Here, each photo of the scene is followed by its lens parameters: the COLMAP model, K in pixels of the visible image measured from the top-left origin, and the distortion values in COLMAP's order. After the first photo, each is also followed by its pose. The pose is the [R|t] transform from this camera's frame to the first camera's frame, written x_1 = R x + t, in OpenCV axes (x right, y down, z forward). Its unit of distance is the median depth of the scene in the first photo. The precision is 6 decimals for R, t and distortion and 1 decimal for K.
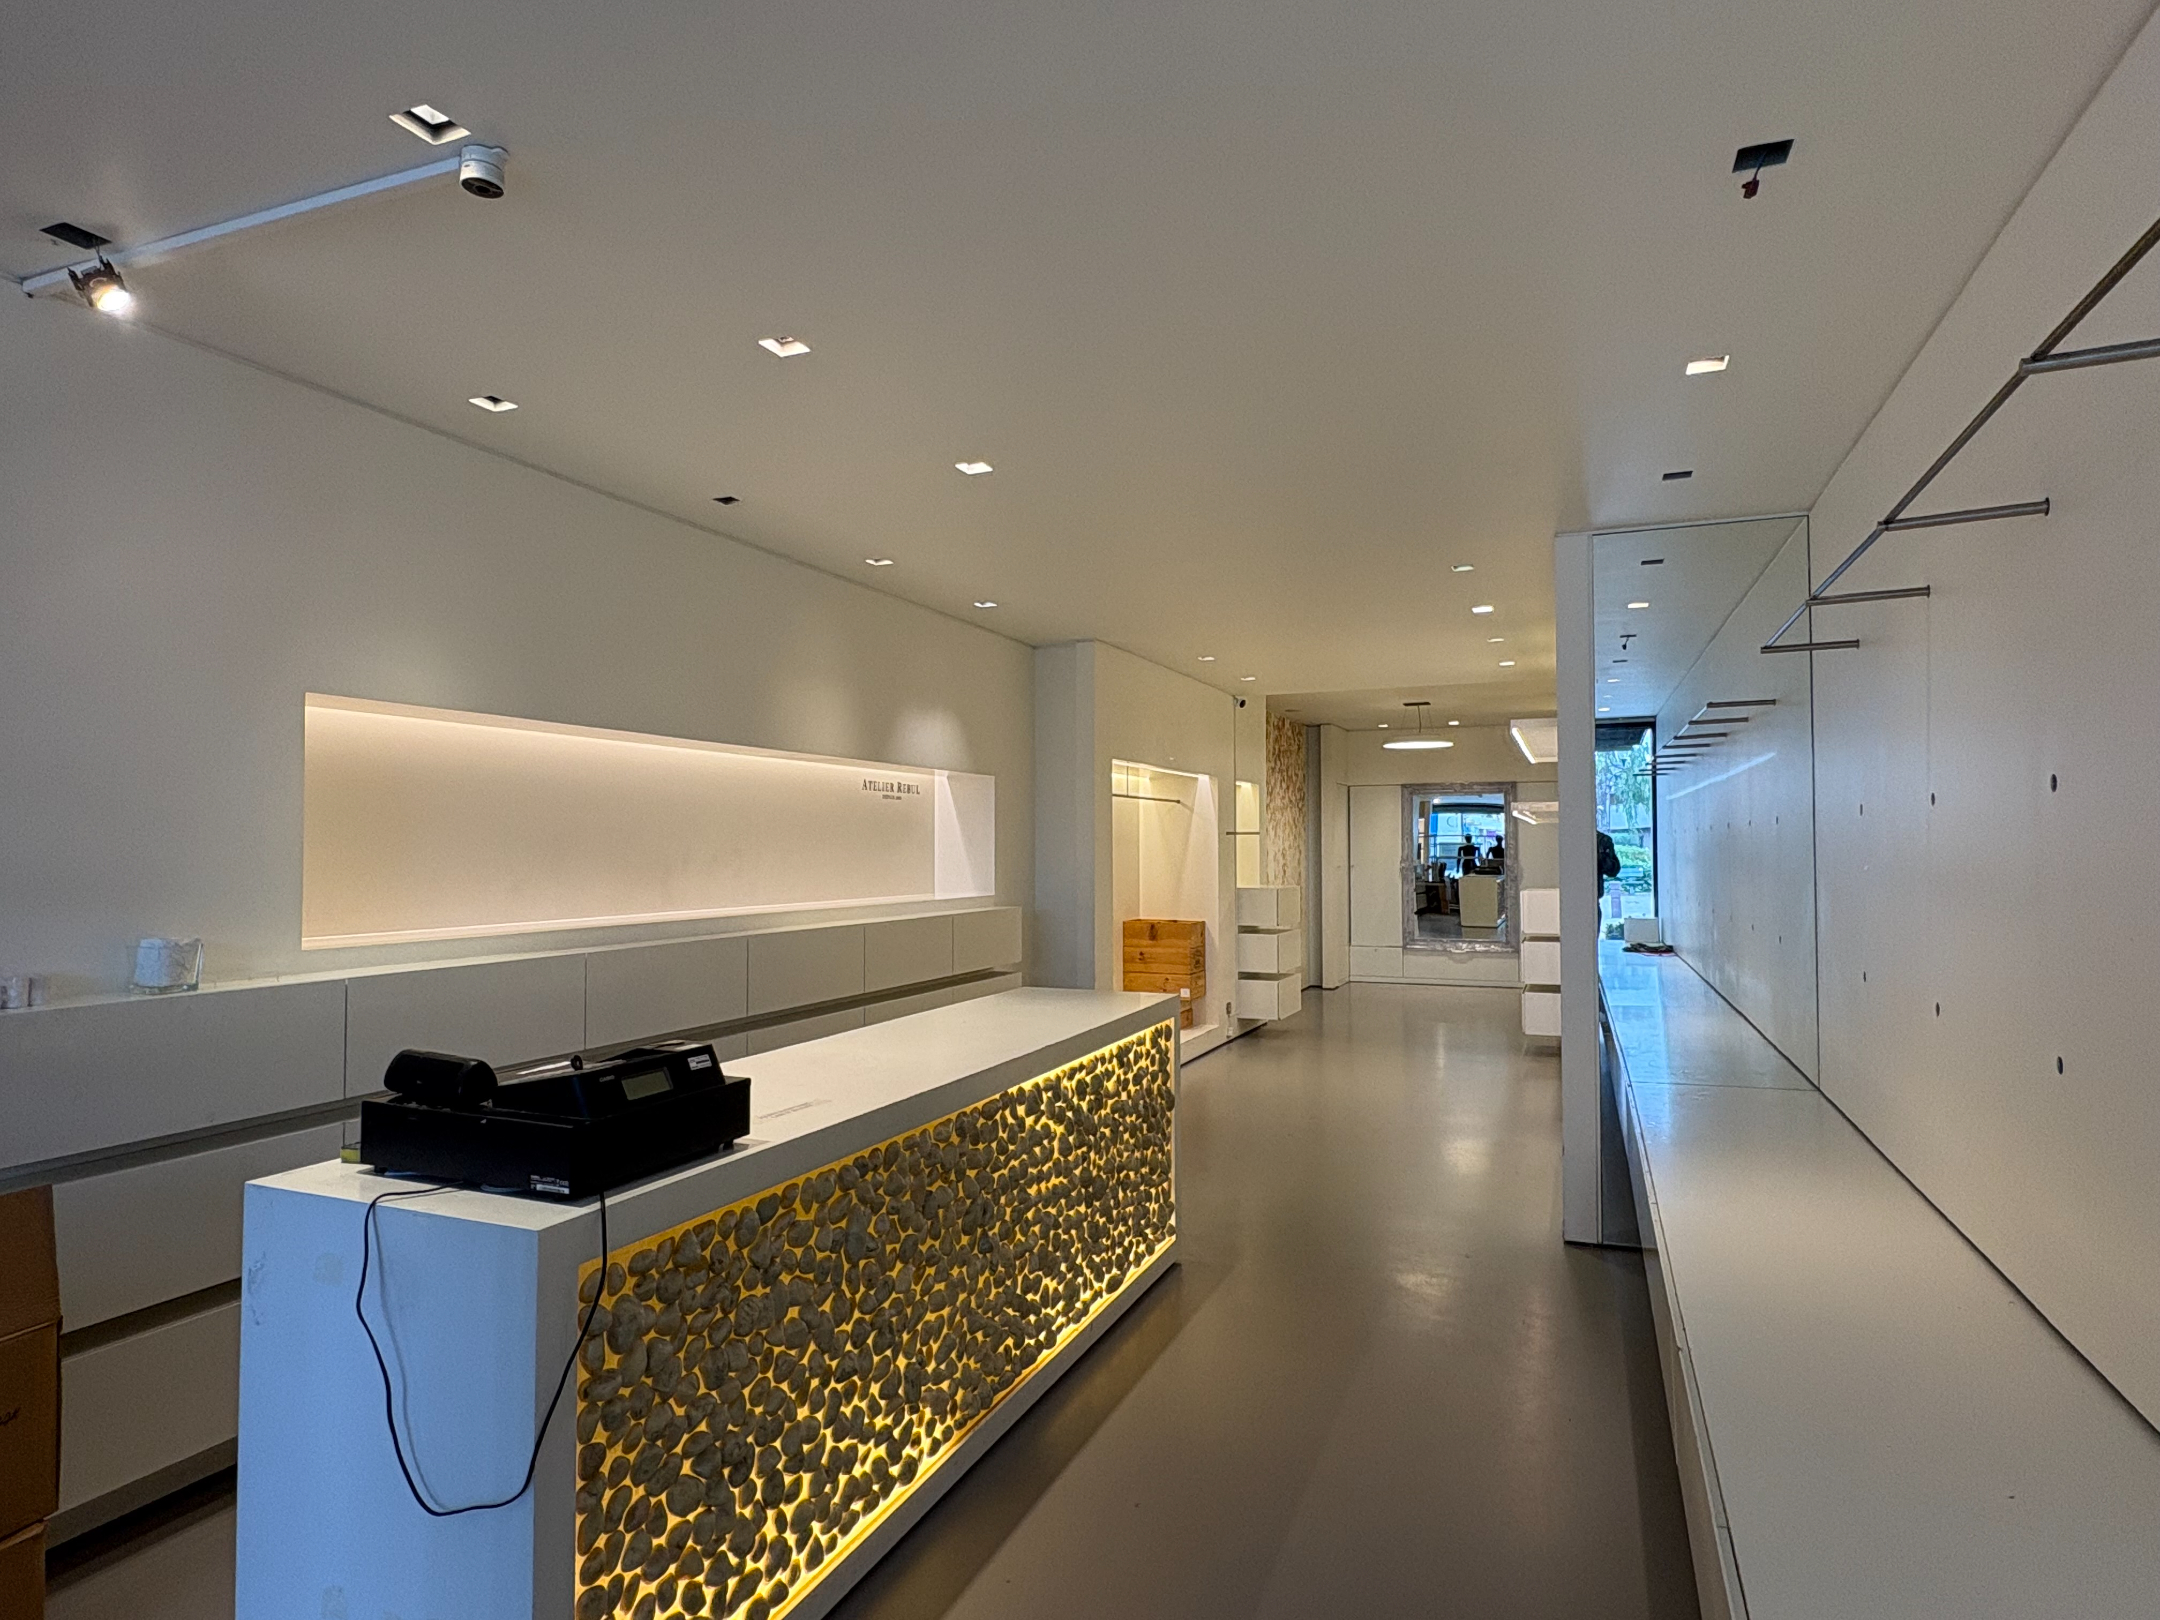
lens RADIAL K [[1224.5, 0, 1070.7], [0, 1224.5, 809.8], [0, 0, 1]] dist [0.012708, -0.000336]
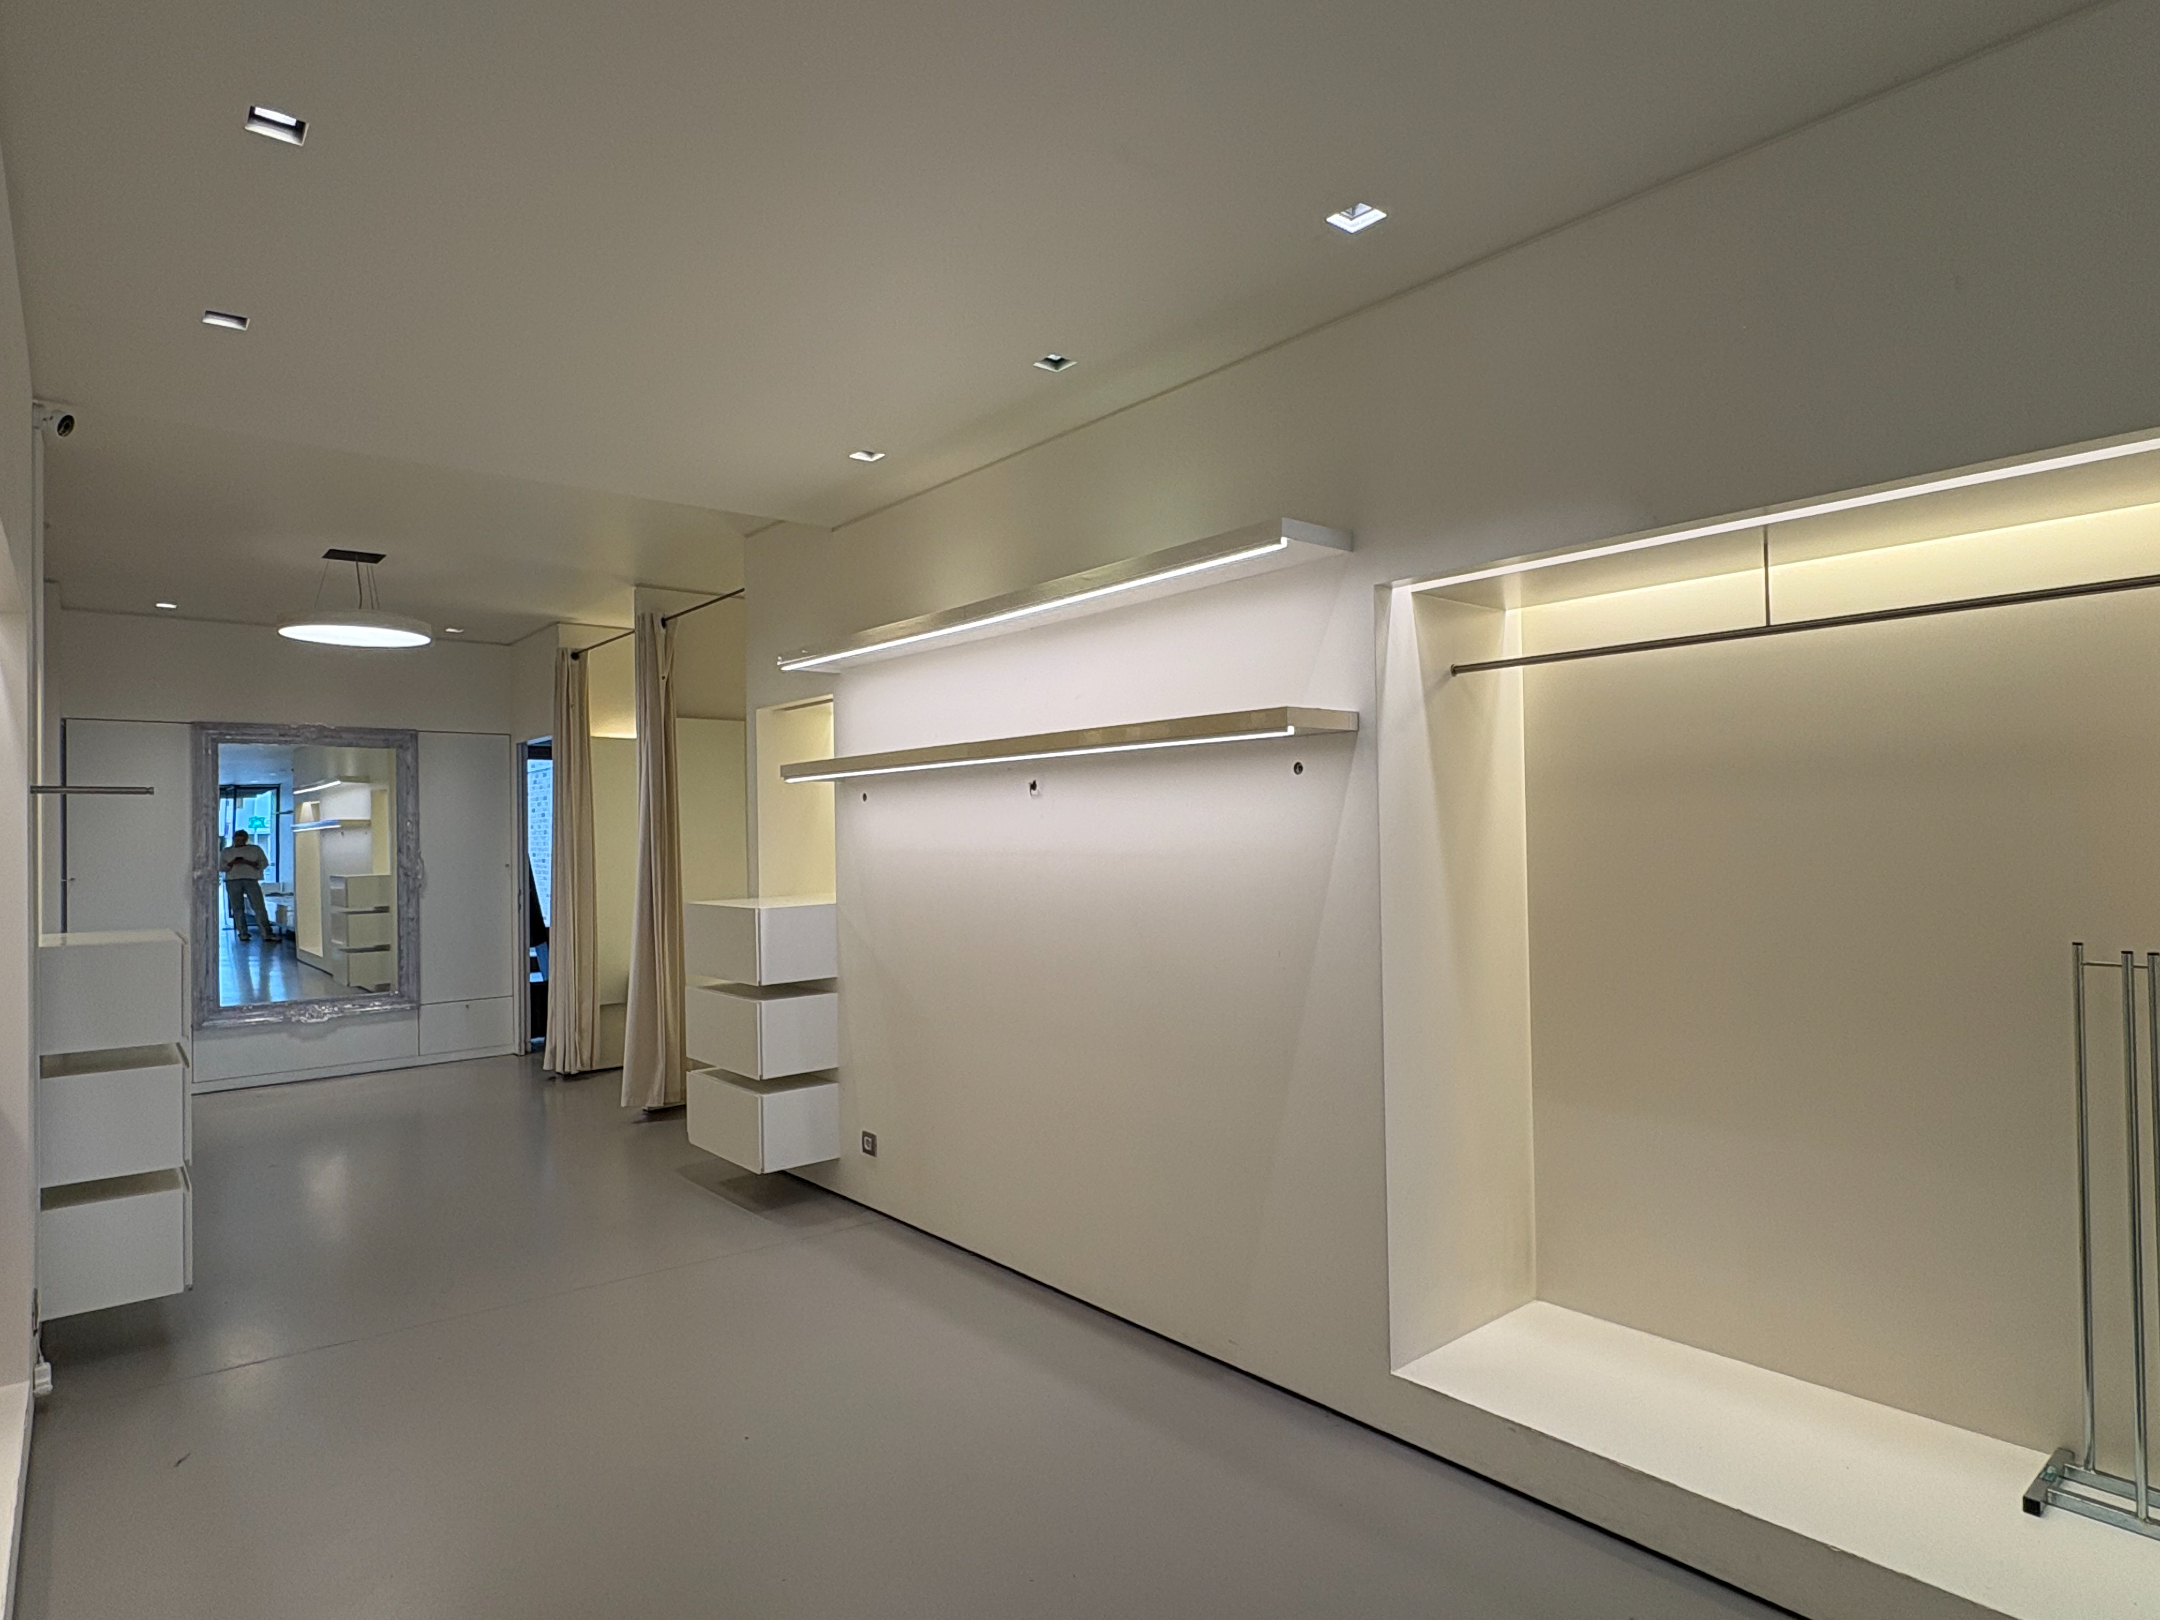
lens RADIAL K [[1224.5, 0, 1066.4], [0, 1224.5, 812.9], [0, 0, 1]] dist [0.012708, -0.000336]
pose [[0.462226, 0.008609, 0.886721, -0.032494], [-0.011250, 0.999929, -0.003844, 0.017215], [-0.886691, -0.008199, 0.462290, 0.426256]]
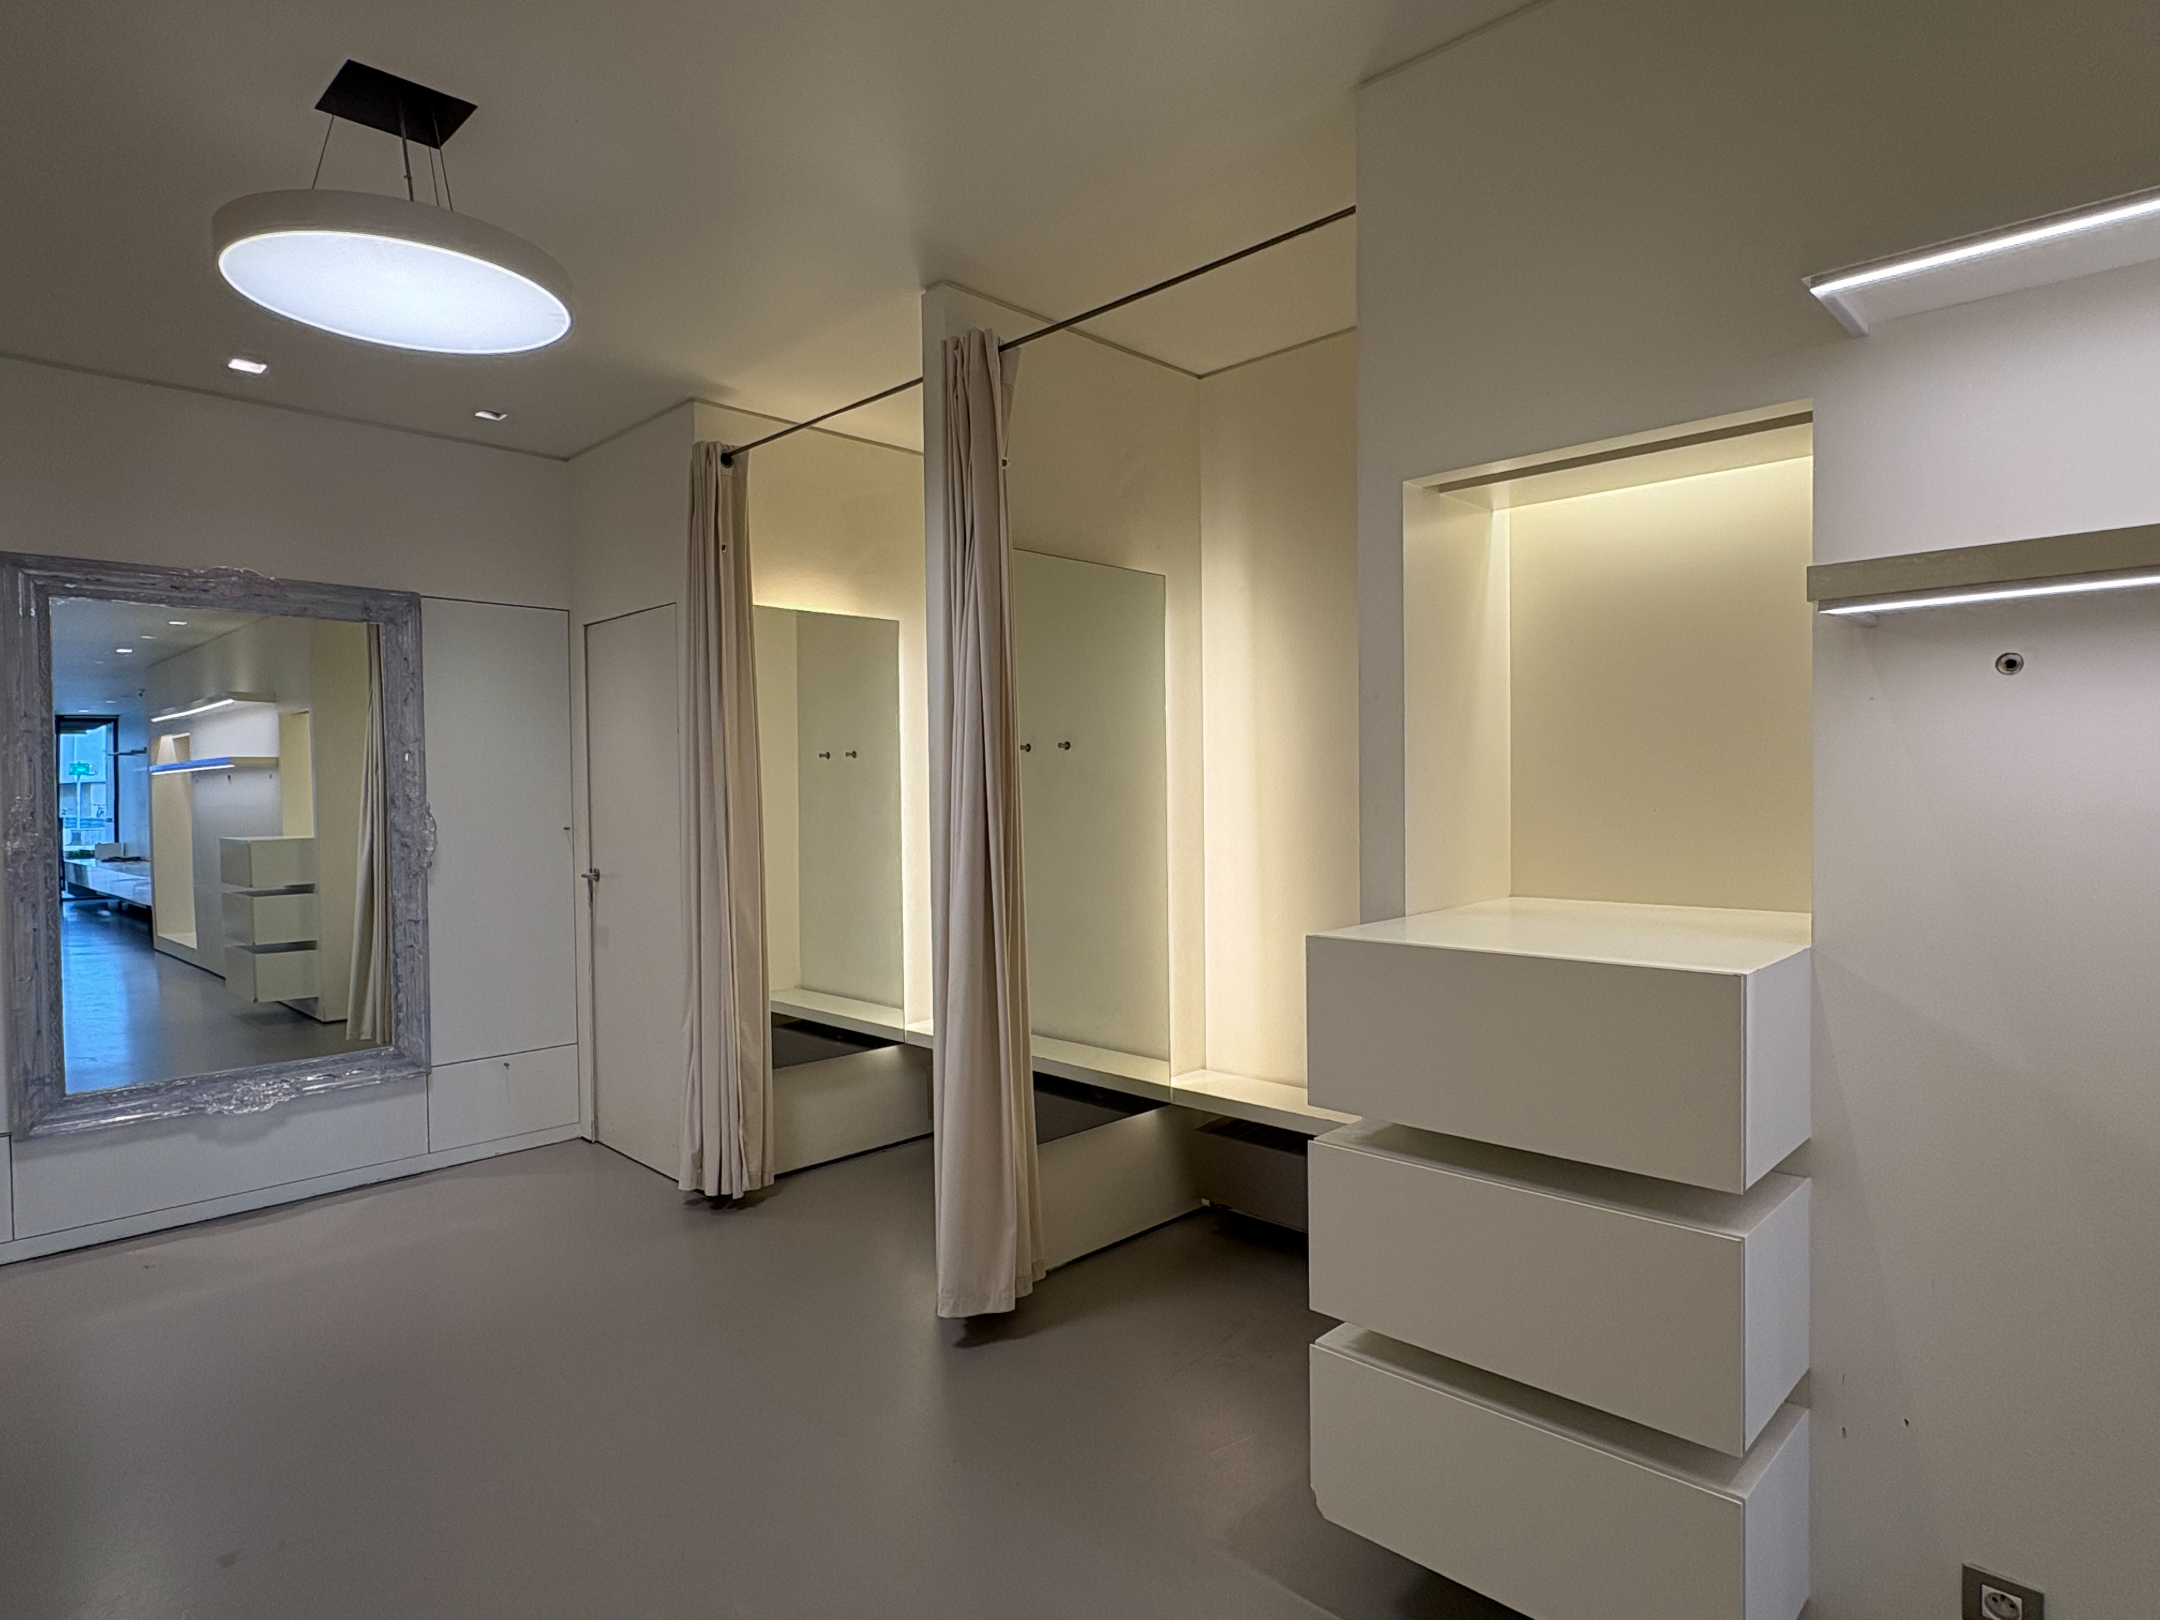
lens RADIAL K [[1224.5, 0, 1062.7], [0, 1224.5, 813.1], [0, 0, 1]] dist [0.012708, -0.000336]
pose [[0.375611, -0.022197, 0.926511, 0.103347], [-0.017637, 0.999361, 0.031092, 0.025991], [-0.926609, -0.028019, 0.374980, 0.693798]]
